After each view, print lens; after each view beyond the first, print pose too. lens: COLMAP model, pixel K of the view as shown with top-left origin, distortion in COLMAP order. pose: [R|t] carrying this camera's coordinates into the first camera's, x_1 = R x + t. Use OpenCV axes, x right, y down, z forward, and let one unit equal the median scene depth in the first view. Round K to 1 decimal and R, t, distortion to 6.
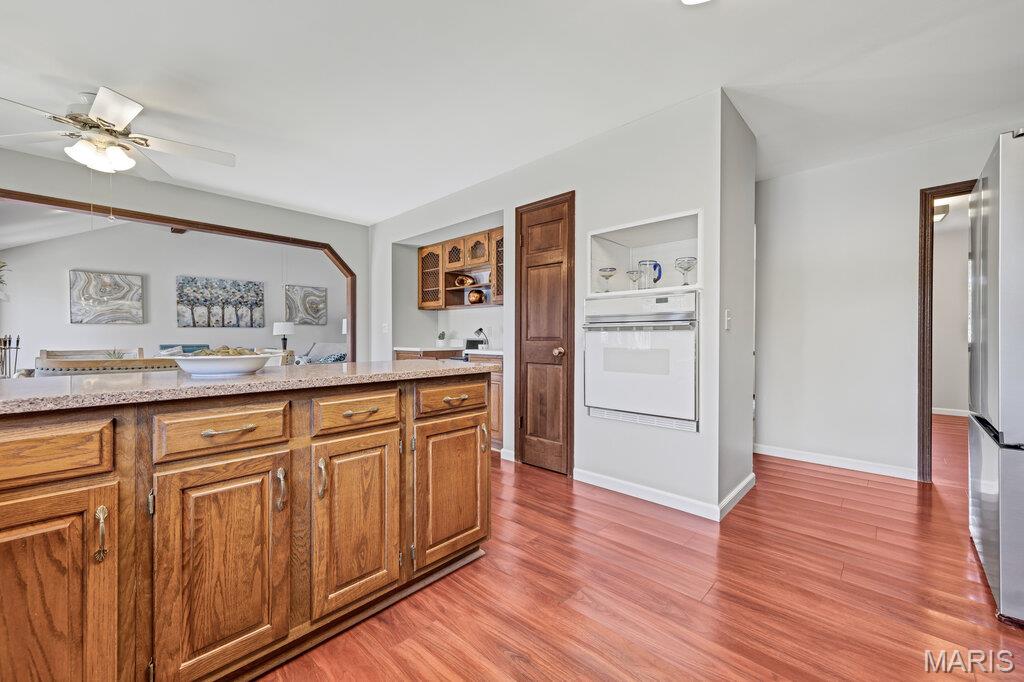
lens RADIAL K [[402.6, 0, 514.3], [0, 402.6, 337.2], [0, 0, 1]] dist [0.001849, 0.000367]
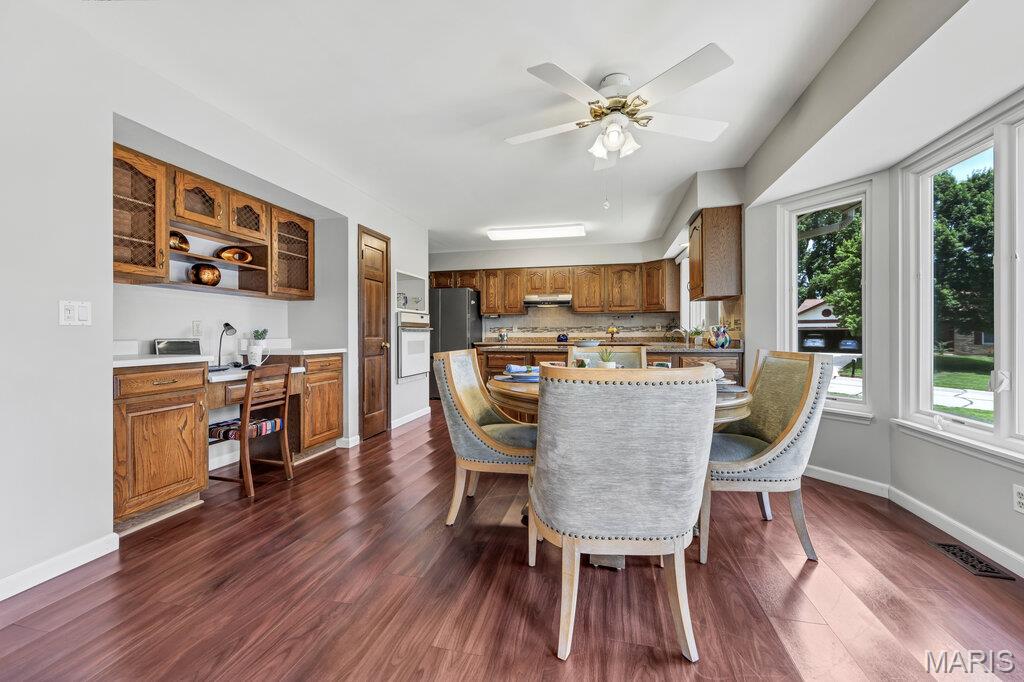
lens RADIAL K [[402.6, 0, 515.3], [0, 402.6, 335.7], [0, 0, 1]] dist [0.001849, 0.000367]
pose [[-0.501517, -0.008533, 0.865106, -1.002260], [0.001553, 0.999941, 0.010763, -0.010339], [-0.865146, 0.006741, -0.501474, 0.979294]]
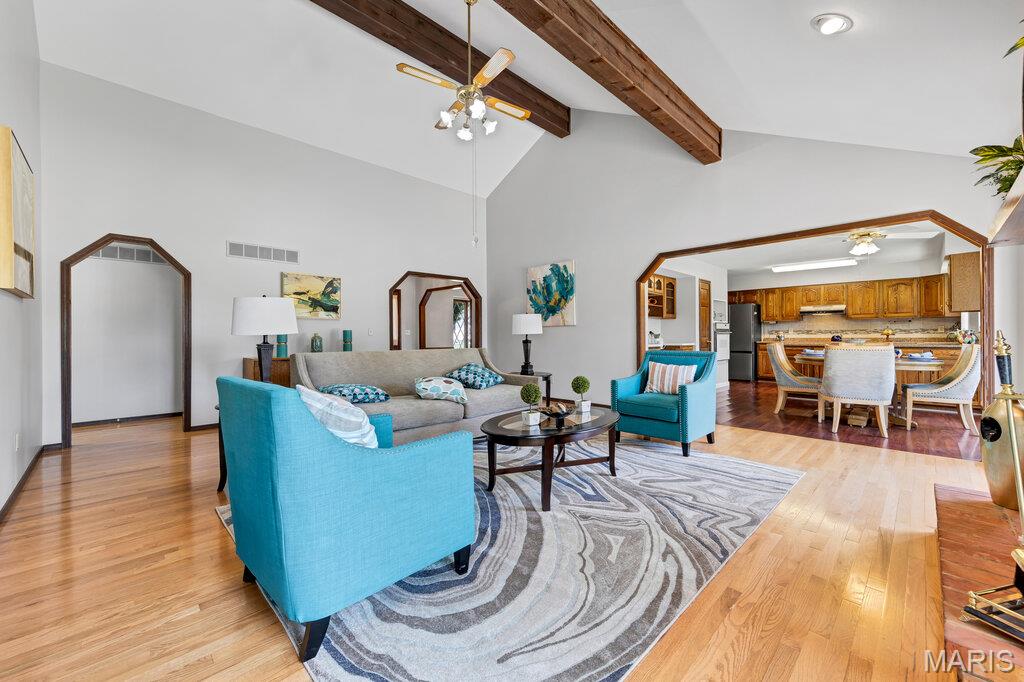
lens RADIAL K [[402.6, 0, 512.6], [0, 402.6, 334.8], [0, 0, 1]] dist [0.001849, 0.000367]
pose [[0.039764, -0.001761, 0.999208, -1.817223], [0.007152, 0.999973, 0.001477, -0.017305], [-0.999184, 0.007088, 0.039775, 1.572763]]
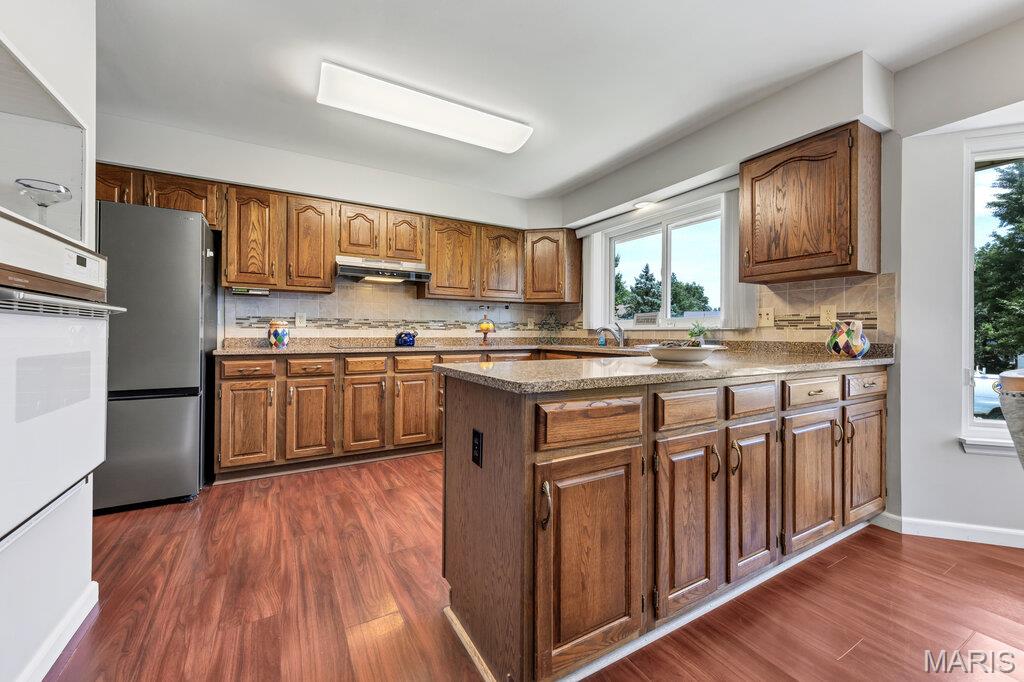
lens RADIAL K [[402.6, 0, 512.5], [0, 402.6, 330.8], [0, 0, 1]] dist [0.001849, 0.000367]
pose [[-0.957763, -0.009564, 0.287401, -0.226326], [-0.011147, 0.999930, -0.003872, -0.001828], [-0.287344, -0.006912, -0.957803, 0.815519]]
